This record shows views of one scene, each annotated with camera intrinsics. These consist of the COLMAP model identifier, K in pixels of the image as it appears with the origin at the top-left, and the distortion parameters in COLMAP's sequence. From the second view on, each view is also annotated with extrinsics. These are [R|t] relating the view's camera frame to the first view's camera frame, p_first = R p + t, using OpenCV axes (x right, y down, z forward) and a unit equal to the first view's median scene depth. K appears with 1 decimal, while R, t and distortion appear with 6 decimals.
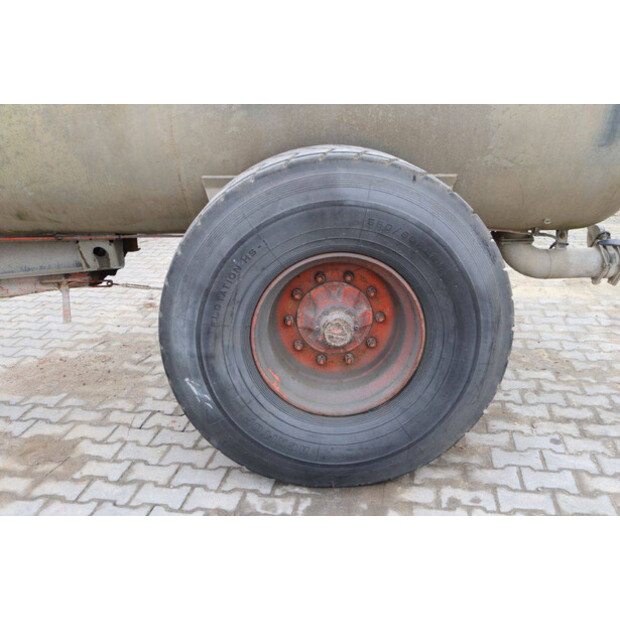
lens RADIAL K [[643.7, 0, 310.0], [0, 643.7, 310.0], [0, 0, 1]] dist [-0.003357, -0.005349]
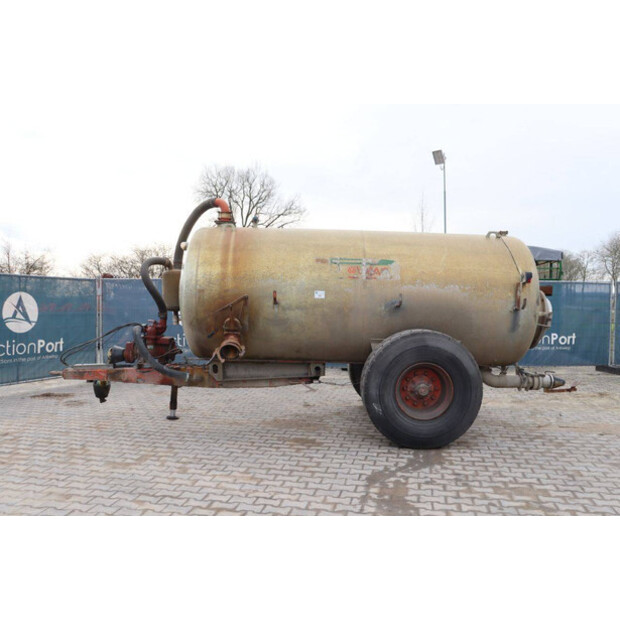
lens RADIAL K [[613.4, 0, 312.2], [0, 613.4, 324.0], [0, 0, 1]] dist [-0.015848, -0.002542]
pose [[0.999455, 0.032779, 0.003891, -0.472033], [-0.030545, 0.963088, -0.267449, 0.491459], [-0.012514, 0.267185, 0.963564, -1.722925]]
